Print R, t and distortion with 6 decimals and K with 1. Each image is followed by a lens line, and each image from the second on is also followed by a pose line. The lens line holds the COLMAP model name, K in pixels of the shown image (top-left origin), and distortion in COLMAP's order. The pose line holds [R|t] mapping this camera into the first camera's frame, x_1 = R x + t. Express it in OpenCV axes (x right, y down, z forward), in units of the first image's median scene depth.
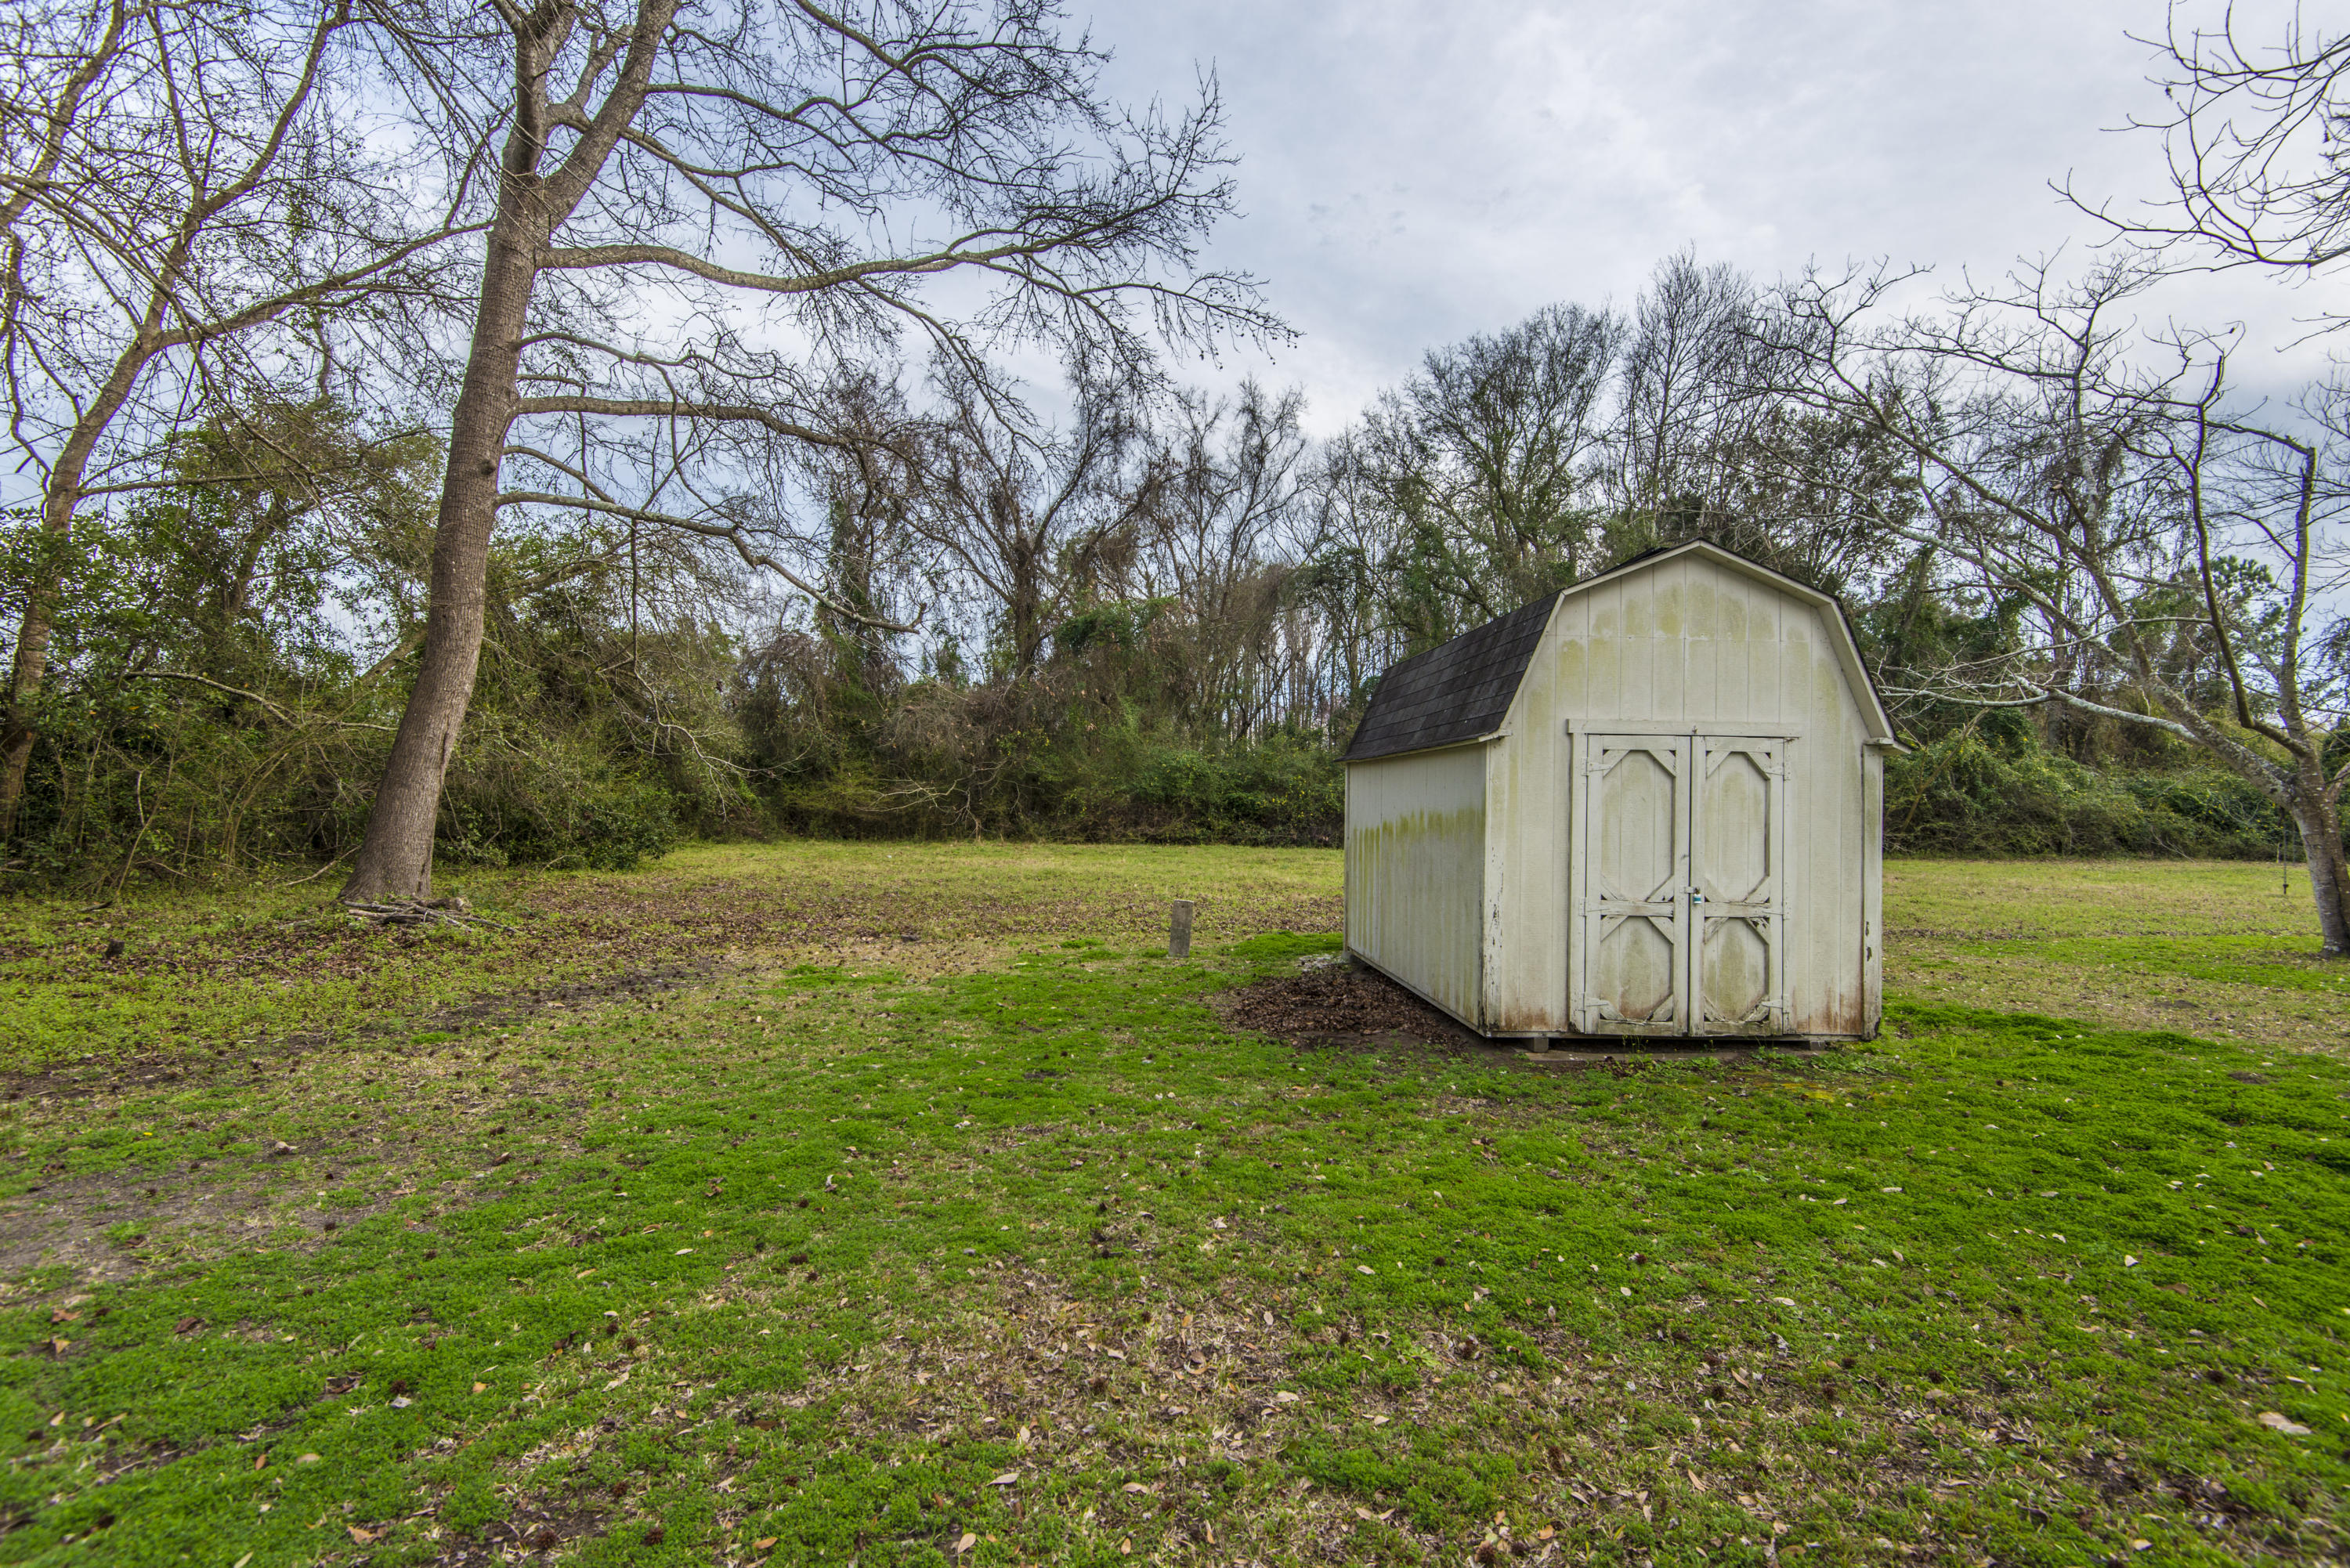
lens RADIAL K [[1061.0, 0, 1170.3], [0, 1061.0, 774.9], [0, 0, 1]] dist [0.028560, -0.014365]
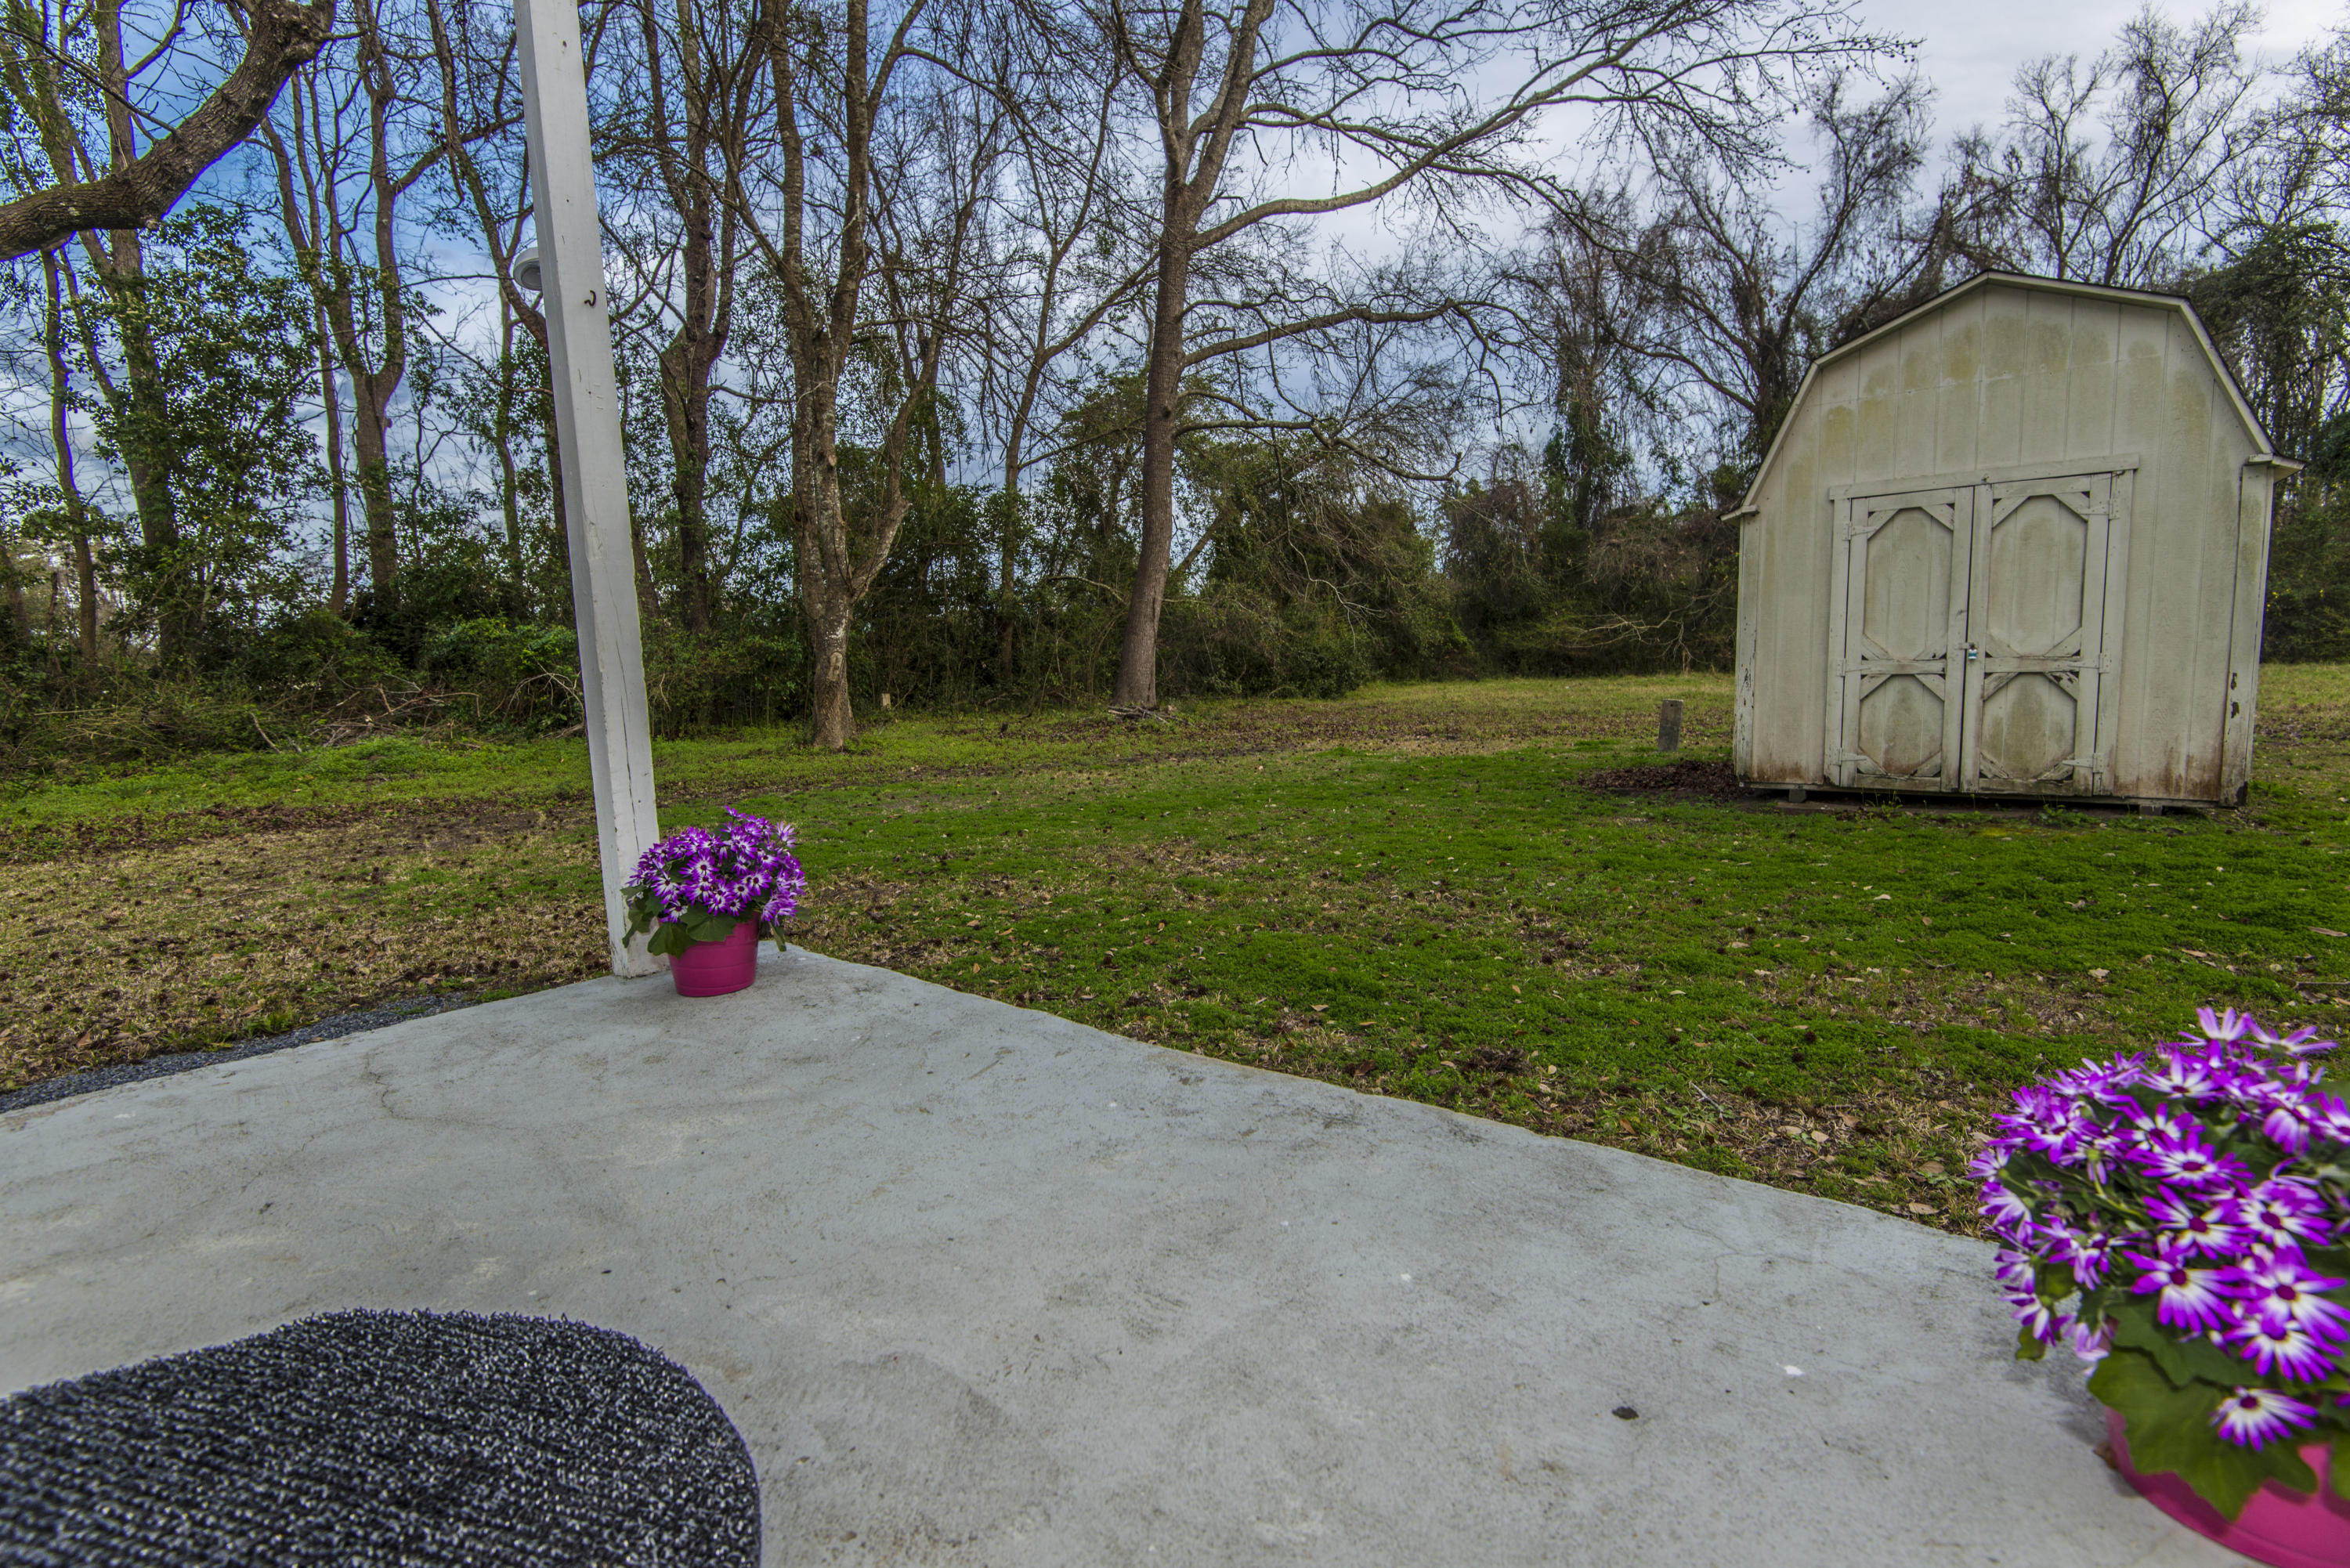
lens RADIAL K [[1061.0, 0, 1186.5], [0, 1061.0, 781.8], [0, 0, 1]] dist [0.028560, -0.014365]
pose [[0.755997, 0.031259, -0.653828, 0.115101], [0.064892, 0.990359, 0.122381, 0.012306], [0.651350, -0.134948, 0.746681, -0.044331]]
